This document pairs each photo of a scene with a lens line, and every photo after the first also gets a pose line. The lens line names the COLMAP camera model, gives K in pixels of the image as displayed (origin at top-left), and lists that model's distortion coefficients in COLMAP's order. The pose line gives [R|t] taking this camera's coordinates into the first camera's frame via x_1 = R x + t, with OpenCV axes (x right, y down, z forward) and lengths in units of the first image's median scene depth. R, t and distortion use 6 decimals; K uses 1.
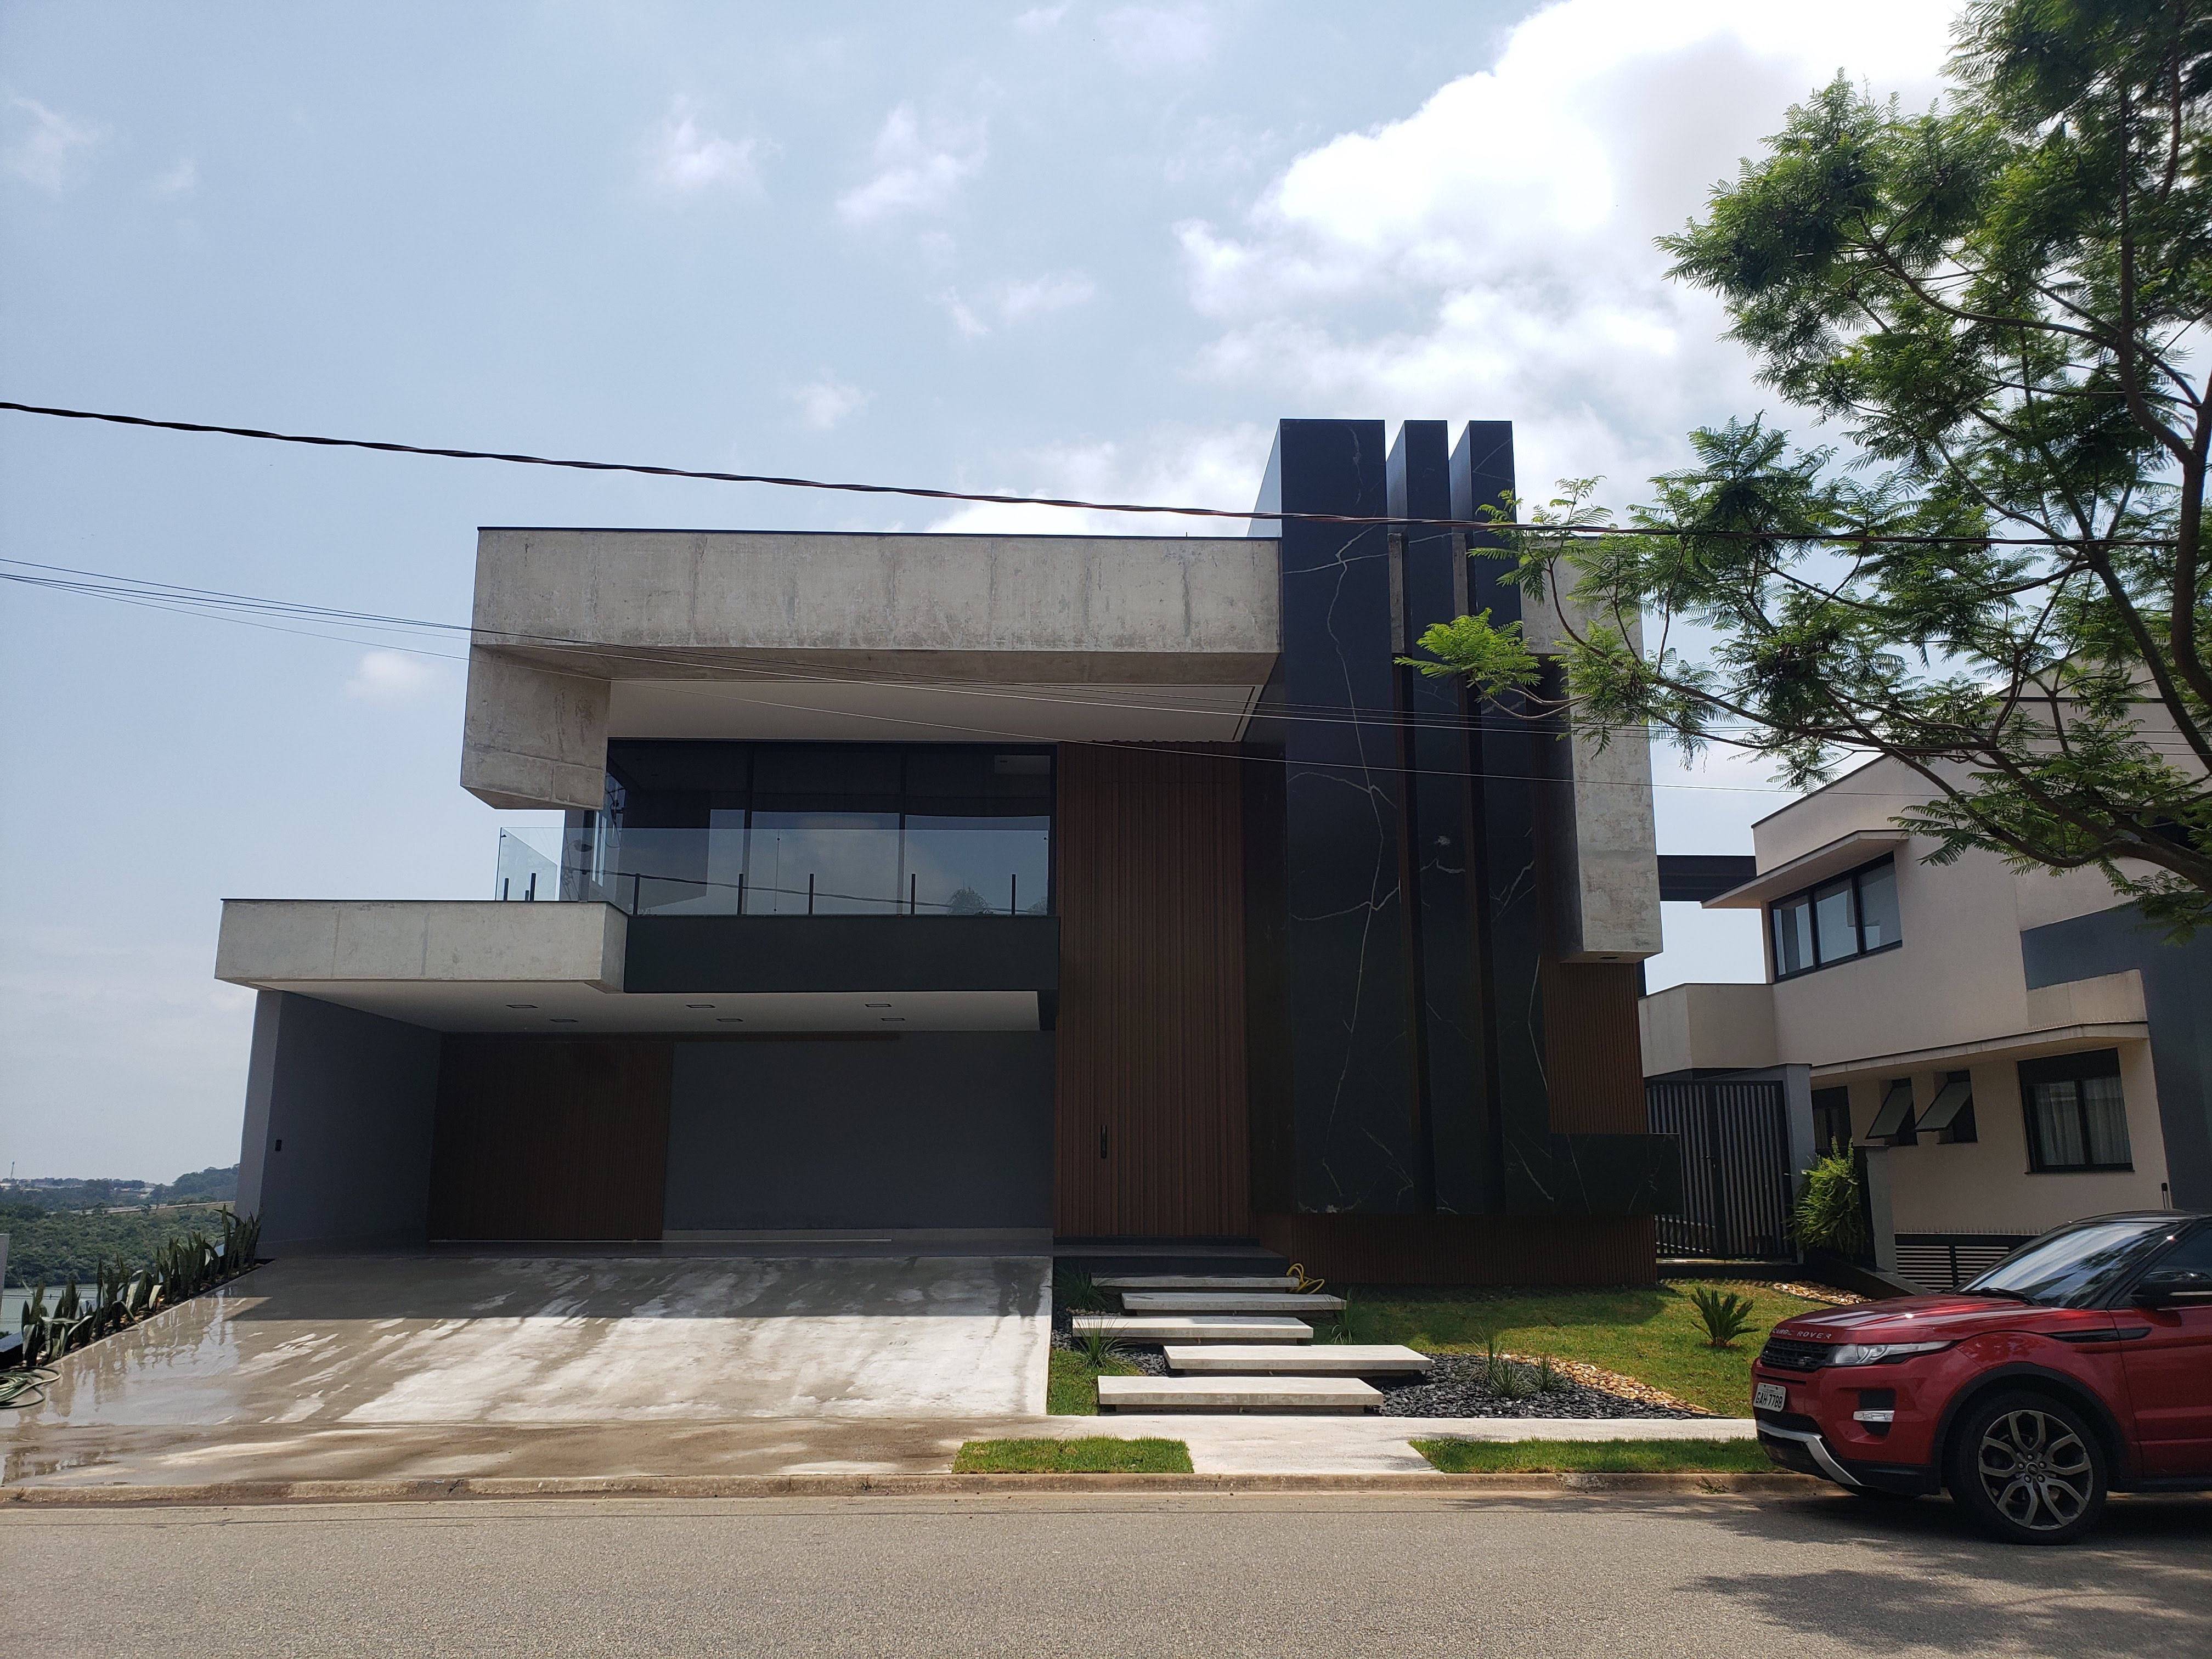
lens RADIAL K [[1706.0, 0, 1085.8], [0, 1706.0, 822.9], [0, 0, 1]] dist [0.162058, -0.417701]
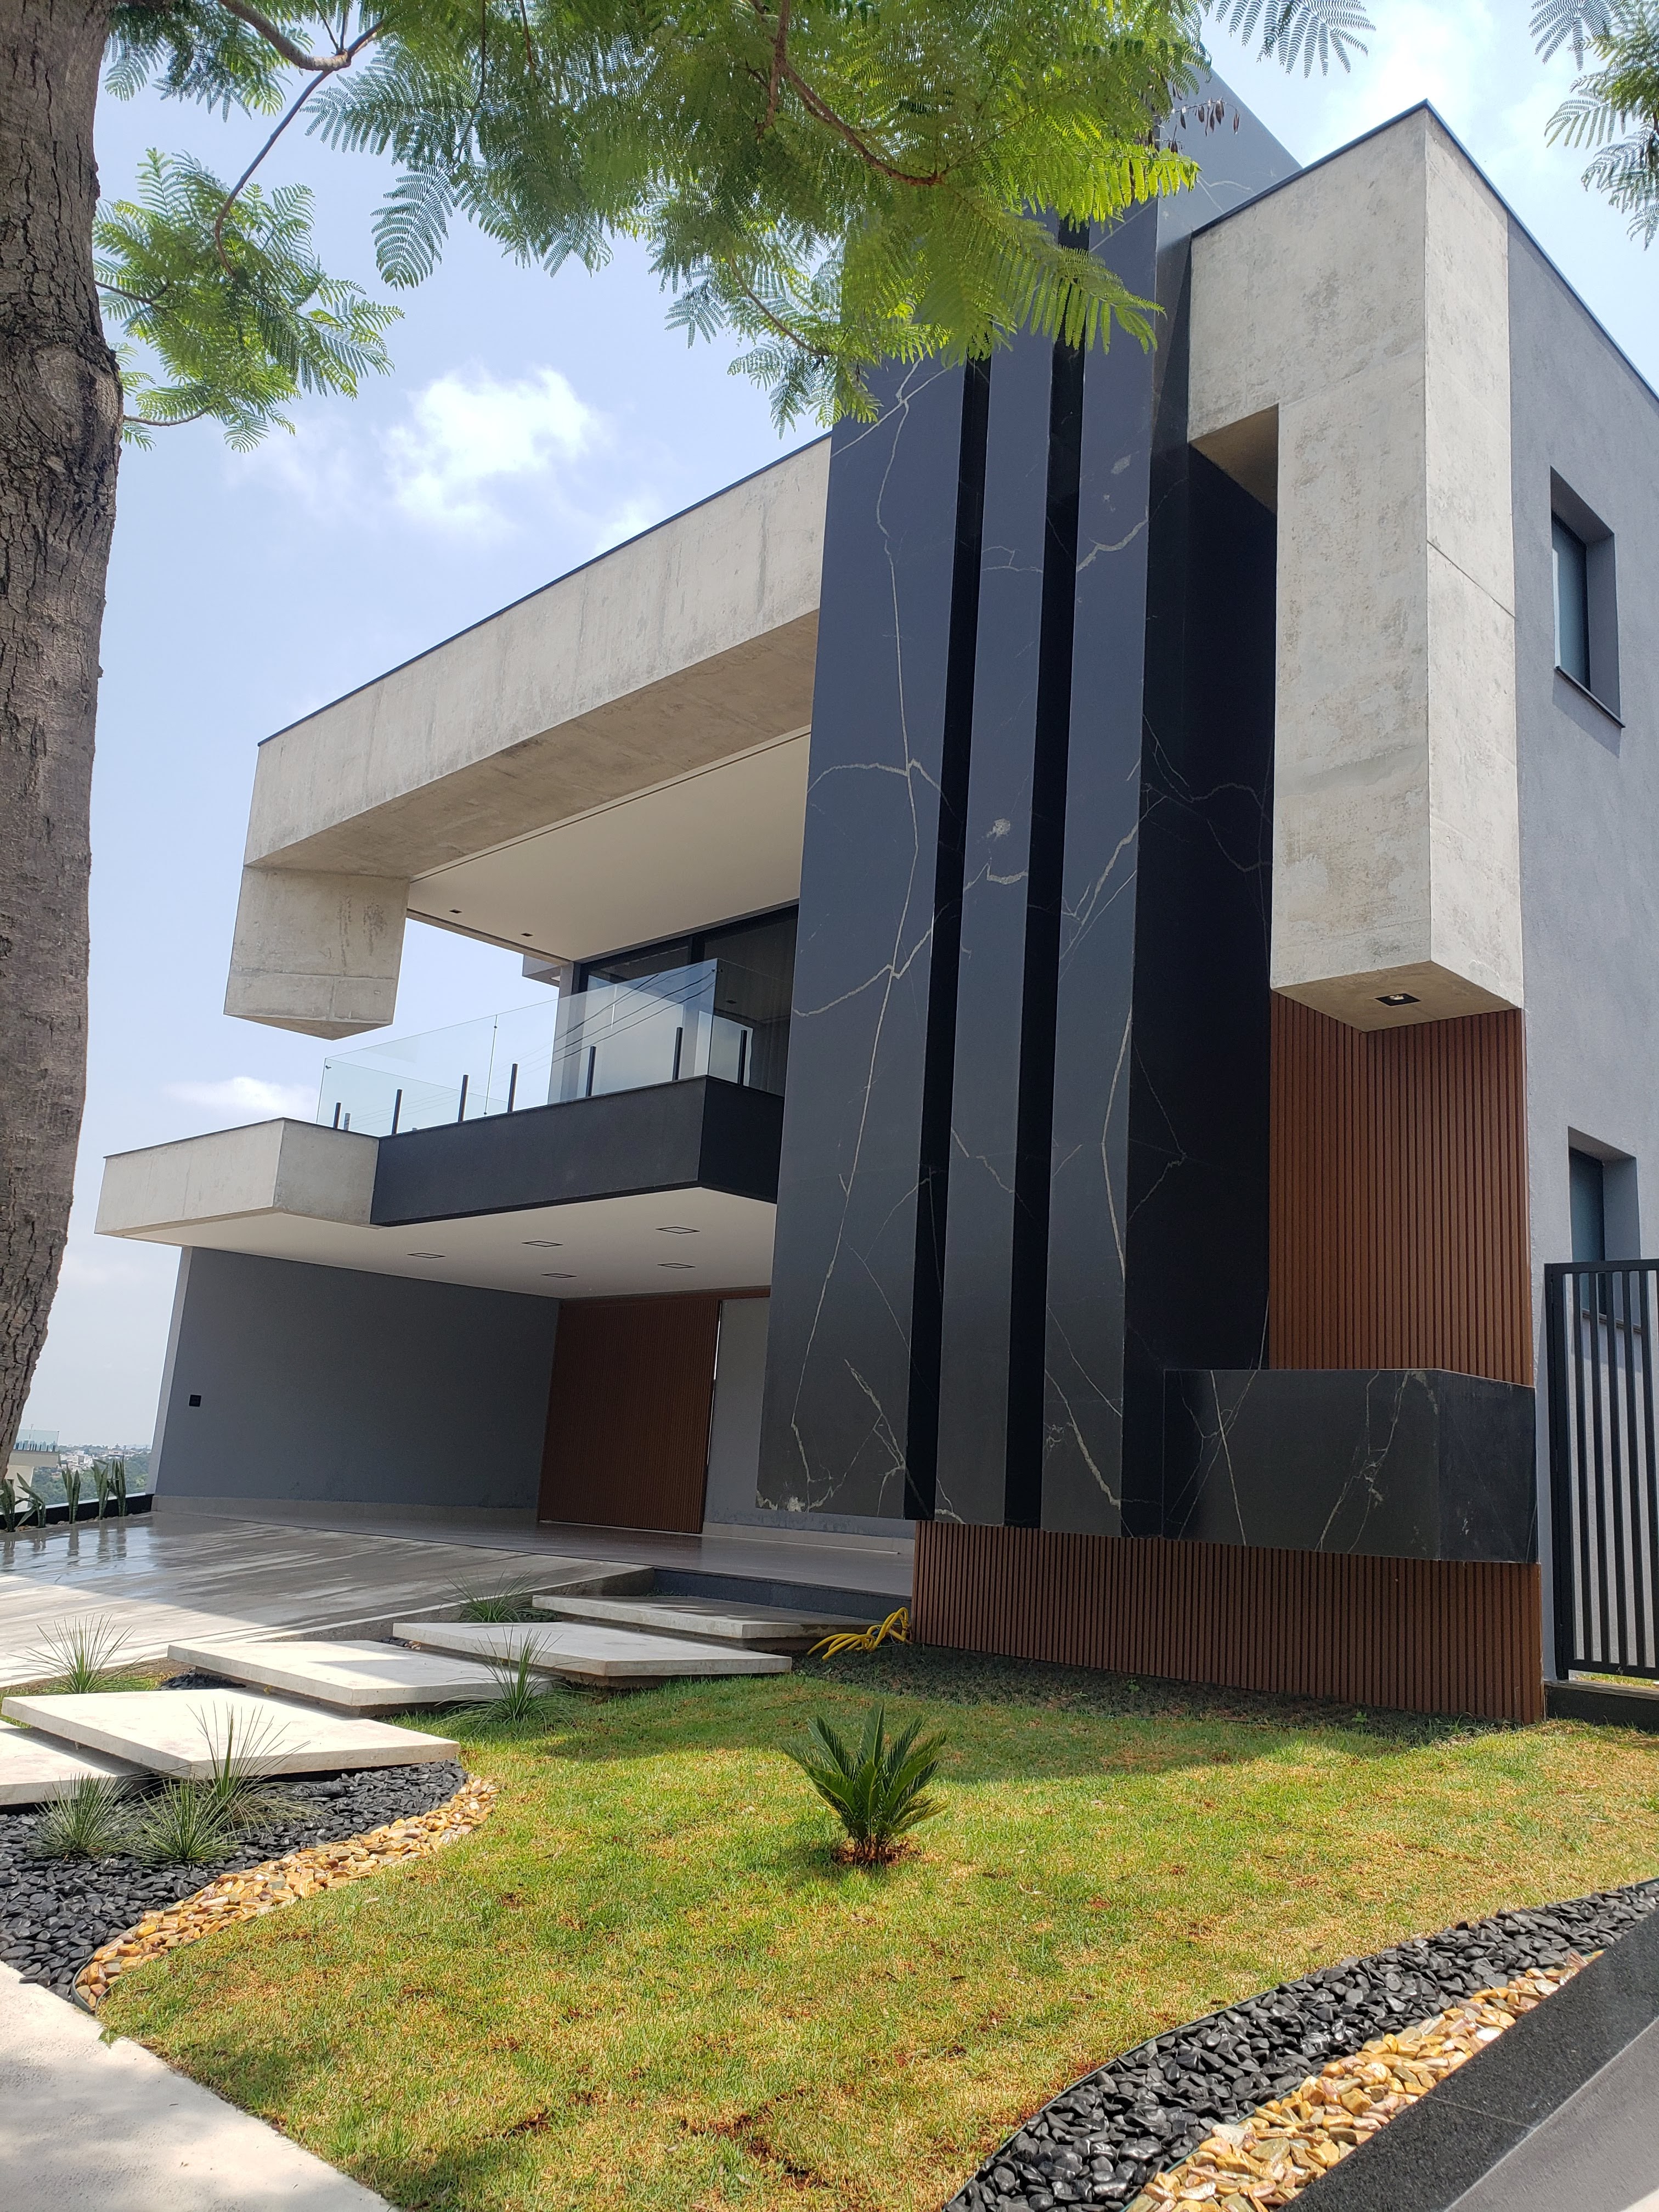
lens RADIAL K [[1702.9, 0, 871.4], [0, 1702.9, 1121.1], [0, 0, 1]] dist [0.019165, -0.032420]
pose [[0.707616, -0.112202, -0.697632, 0.527709], [0.093137, 0.993508, -0.065319, 0.129437], [0.700432, -0.018754, 0.713472, 0.585692]]
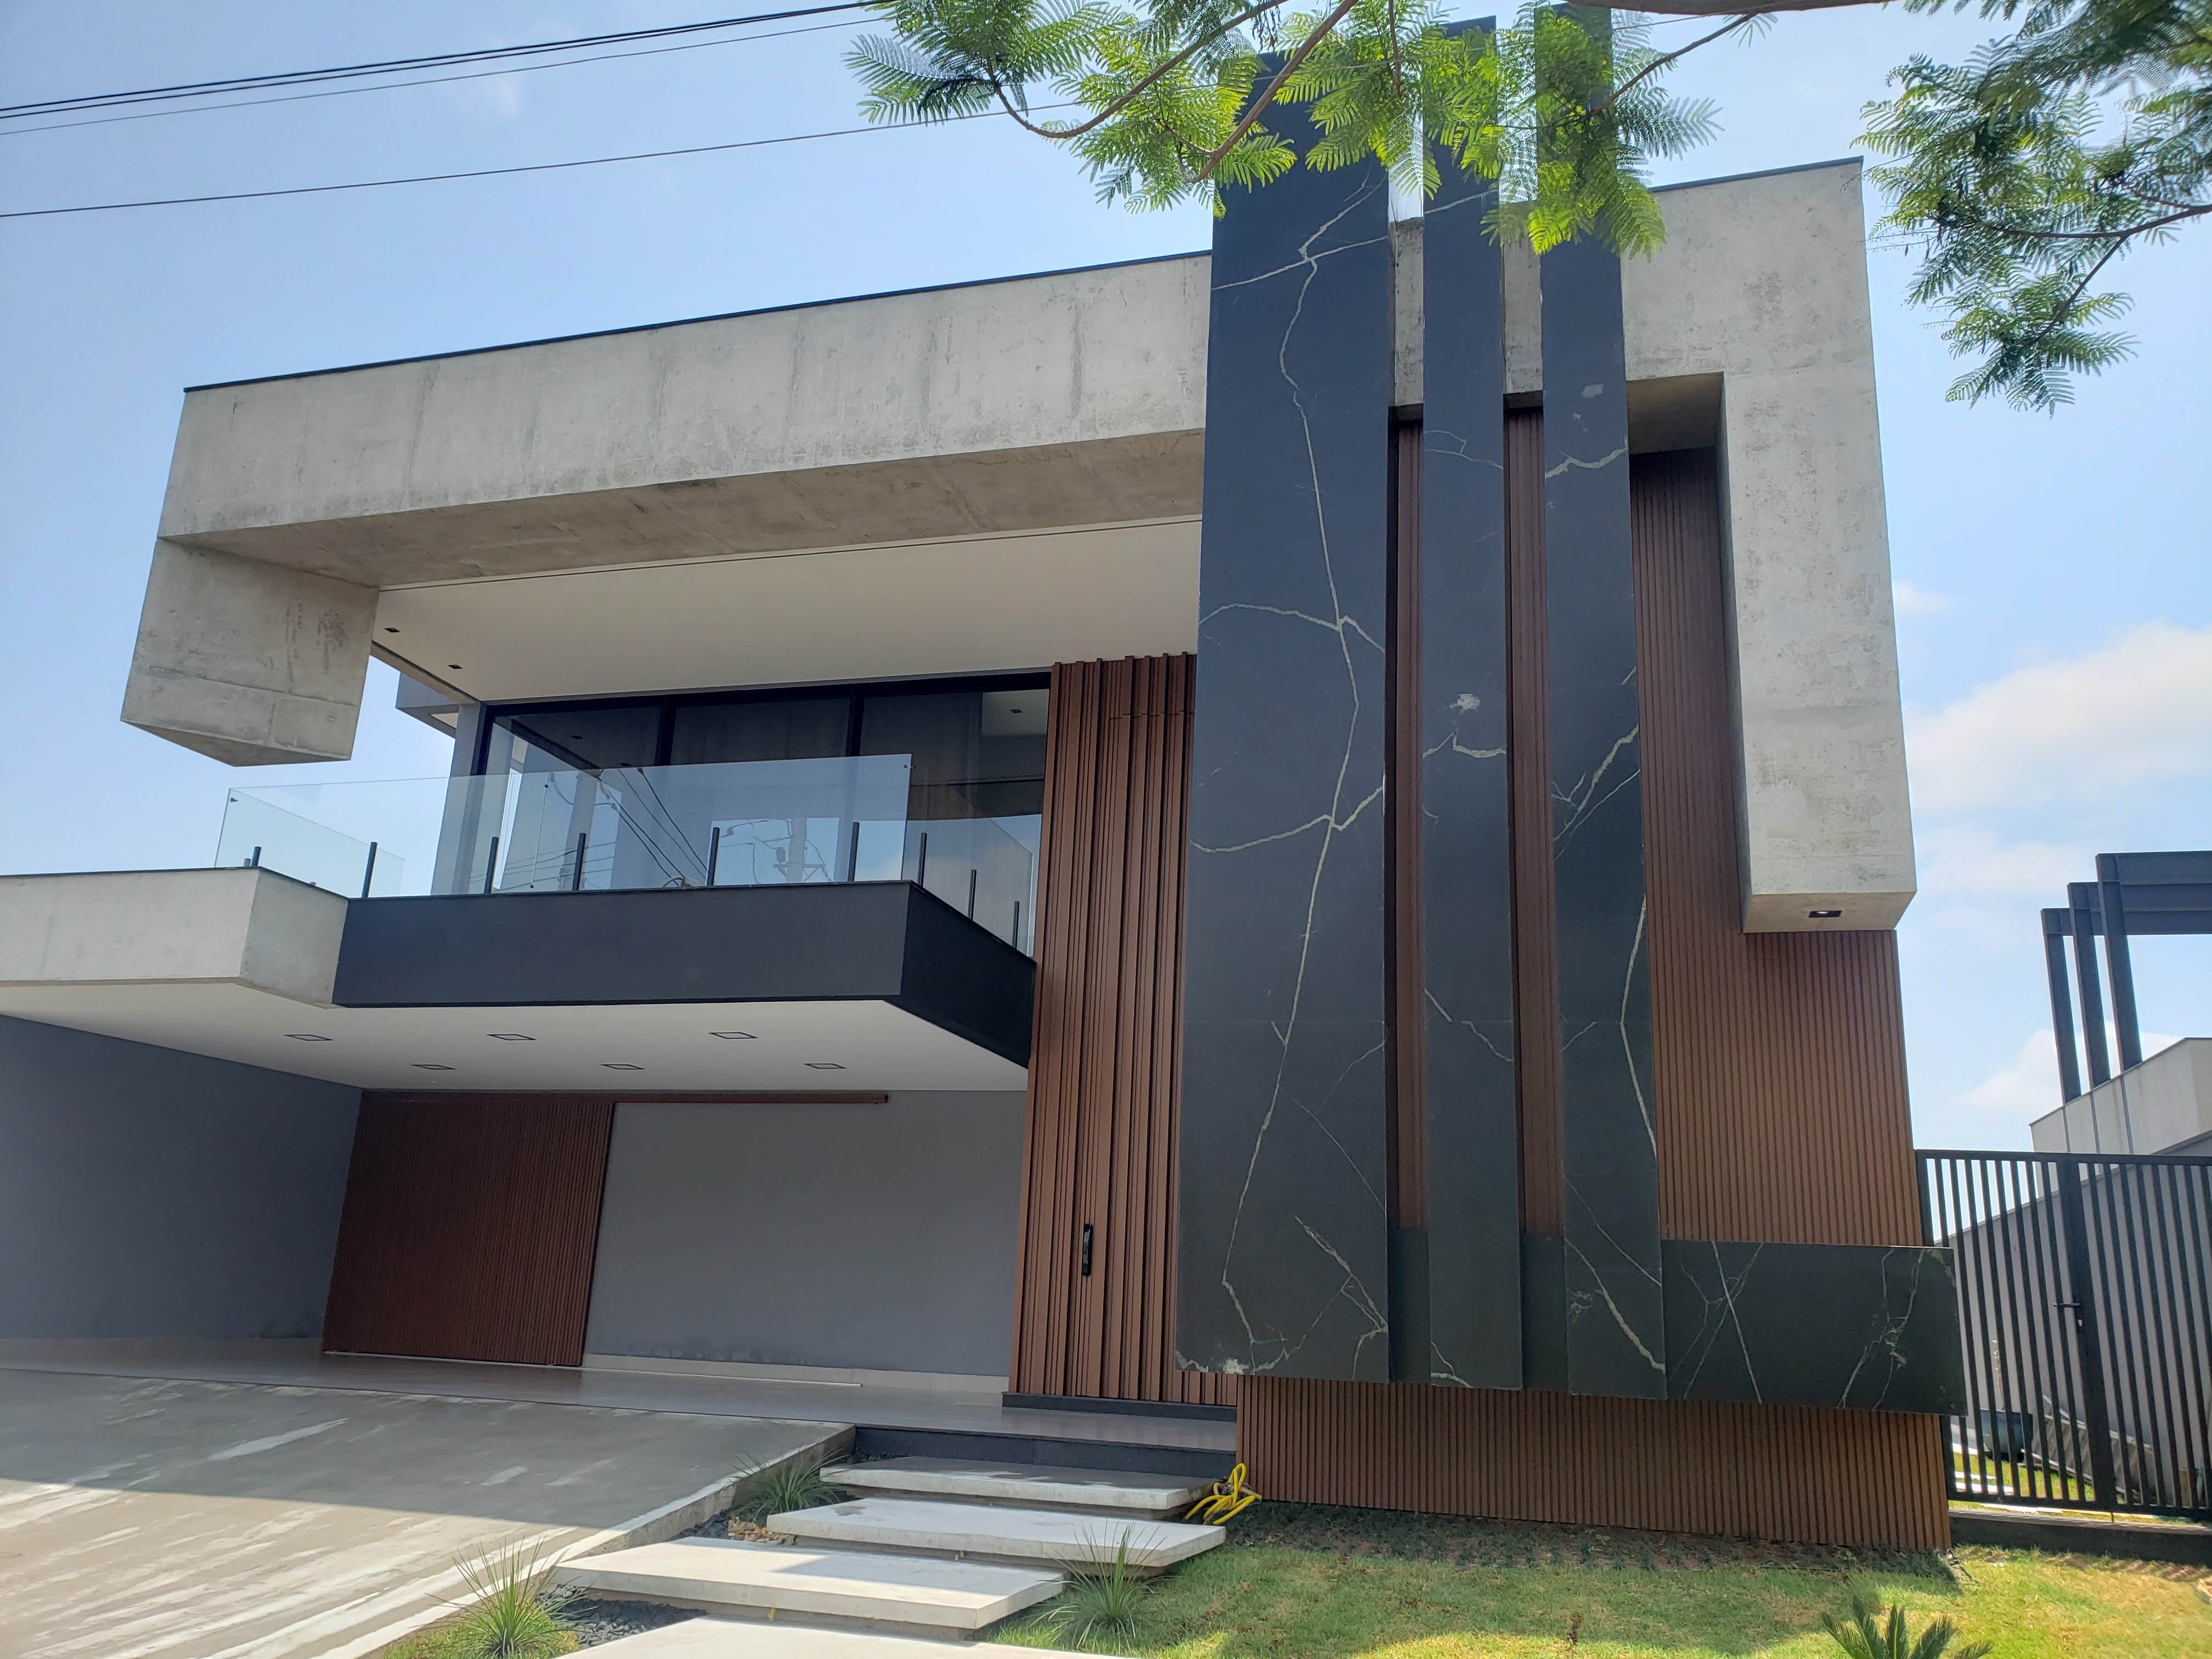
lens RADIAL K [[1719.8, 0, 1093.8], [0, 1719.8, 831.9], [0, 0, 1]] dist [0.007194, 0.005689]
pose [[0.951384, -0.042715, -0.305032, 0.256332], [0.020683, 0.996962, -0.075098, 0.089852], [0.307313, 0.065138, 0.949377, 0.433176]]
